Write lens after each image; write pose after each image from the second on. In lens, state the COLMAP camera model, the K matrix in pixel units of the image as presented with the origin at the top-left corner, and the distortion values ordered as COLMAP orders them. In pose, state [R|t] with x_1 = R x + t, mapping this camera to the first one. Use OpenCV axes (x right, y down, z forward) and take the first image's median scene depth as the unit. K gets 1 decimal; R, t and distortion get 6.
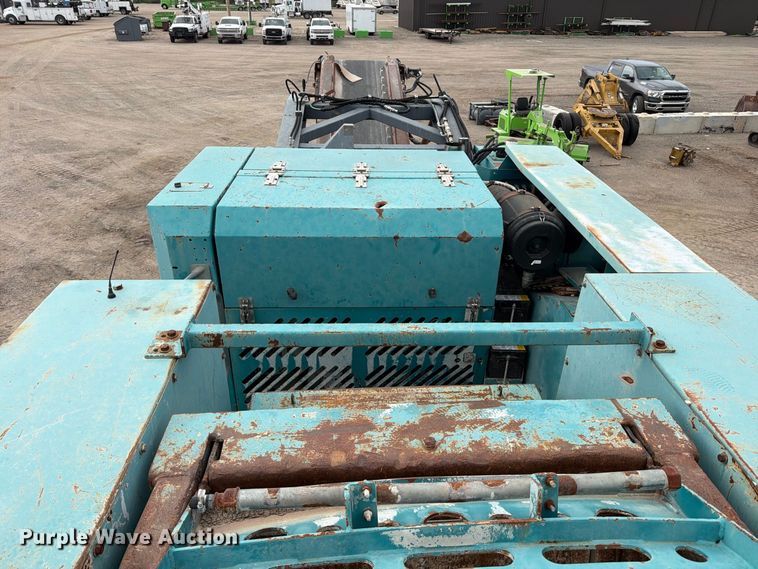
lens RADIAL K [[537.0, 0, 381.1], [0, 537.0, 282.7], [0, 0, 1]] dist [0.009227, -0.005663]
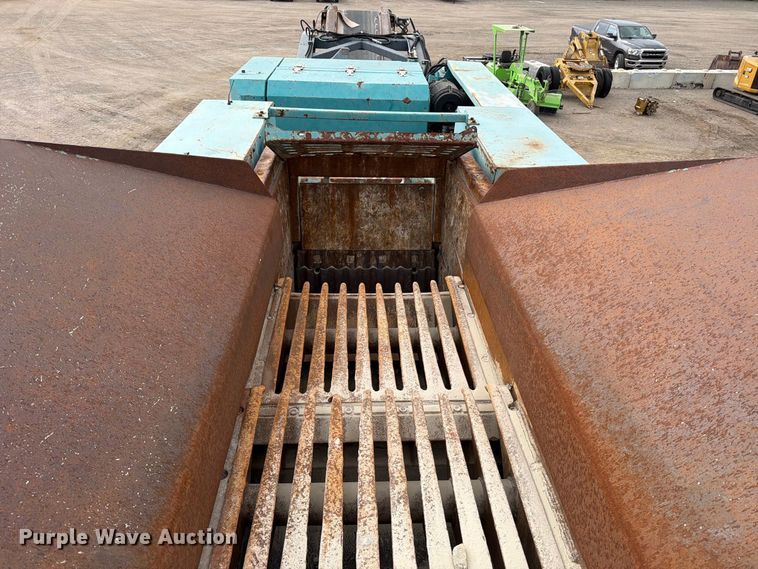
lens RADIAL K [[537.0, 0, 381.1], [0, 537.0, 282.7], [0, 0, 1]] dist [0.009227, -0.005663]
pose [[0.999846, 0.017096, -0.003999, 0.014750], [-0.016825, 0.998053, 0.060056, 0.069595], [0.005018, -0.059979, 0.998187, -0.137374]]
